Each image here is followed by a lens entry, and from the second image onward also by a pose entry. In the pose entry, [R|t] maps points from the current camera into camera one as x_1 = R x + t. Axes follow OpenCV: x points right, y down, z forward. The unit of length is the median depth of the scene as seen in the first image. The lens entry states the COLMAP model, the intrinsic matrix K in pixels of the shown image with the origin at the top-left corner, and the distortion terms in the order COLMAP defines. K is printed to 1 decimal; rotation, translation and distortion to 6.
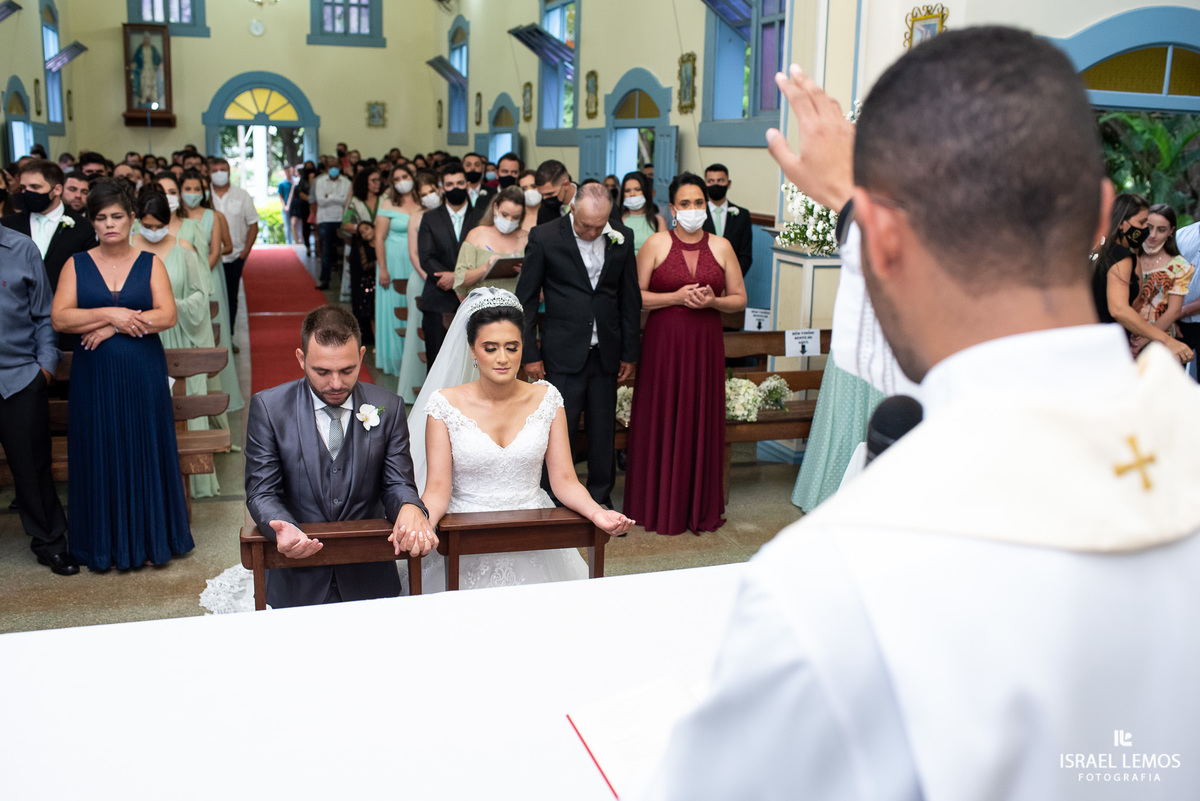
lens RADIAL K [[1170.1, 0, 593.2], [0, 1170.1, 388.8], [0, 0, 1]] dist [-0.093093, 0.118470]
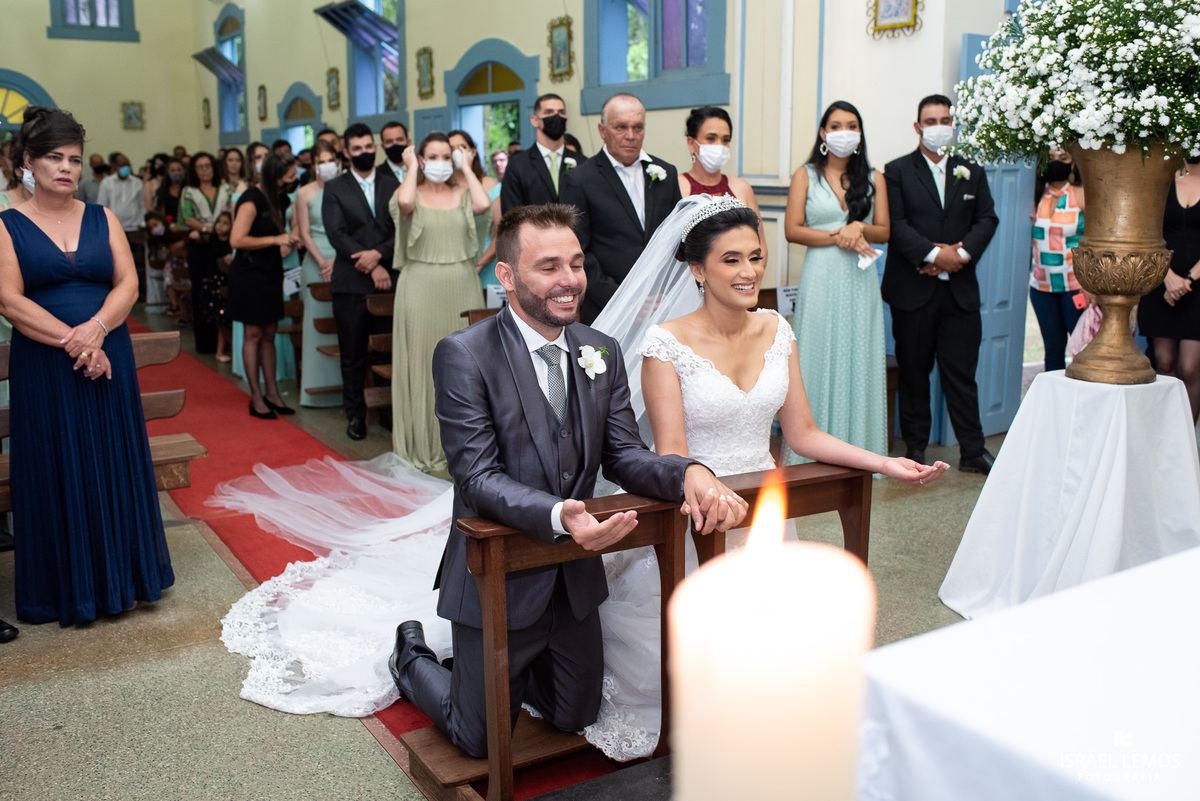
lens RADIAL K [[1167.0, 0, 600.0], [0, 1167.0, 400.5], [0, 0, 1]] dist [-0.113025, 0.129013]
pose [[0.969442, -0.069746, 0.235196, -0.065091], [0.070272, 0.997509, 0.006156, 0.007968], [-0.235039, 0.010559, 0.971929, 0.047245]]
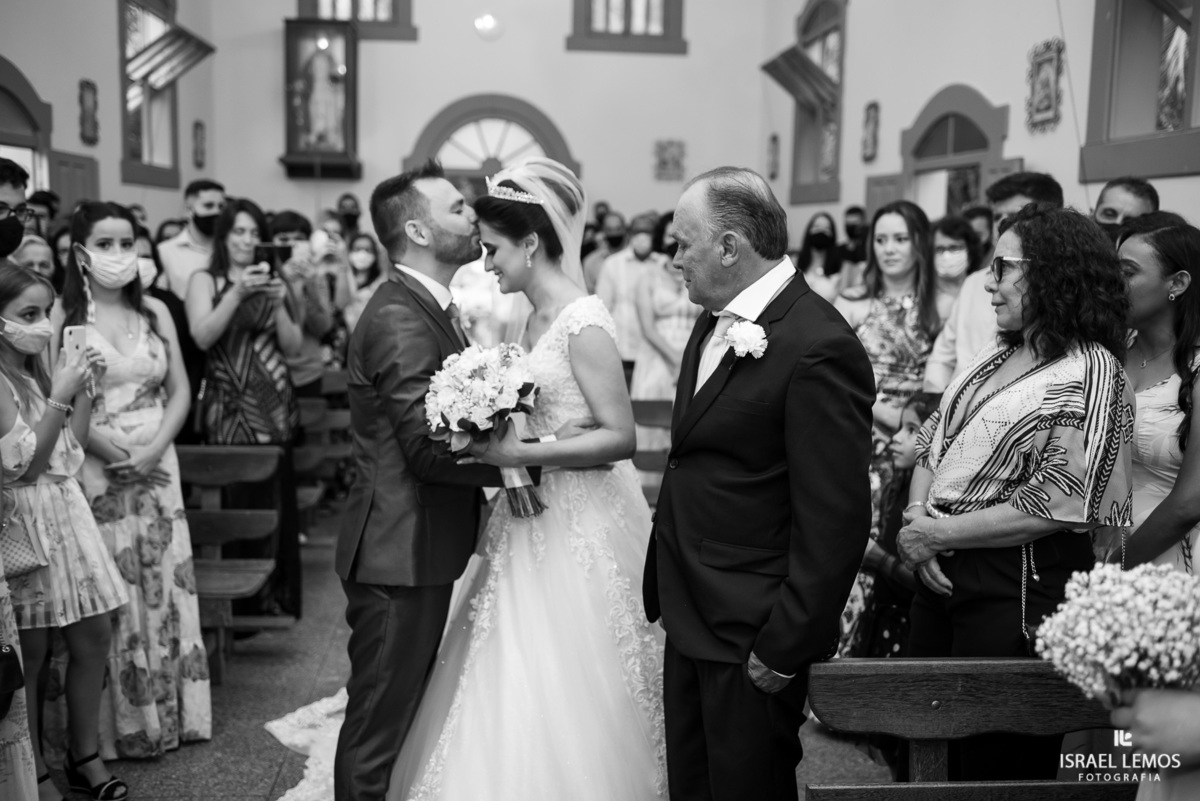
lens RADIAL K [[1170.1, 0, 593.2], [0, 1170.1, 388.8], [0, 0, 1]] dist [-0.093093, 0.118470]
pose [[0.976527, 0.025056, -0.213933, -0.098599], [-0.040753, 0.996764, -0.069282, -0.074664], [0.211505, 0.076374, 0.974388, 0.427849]]
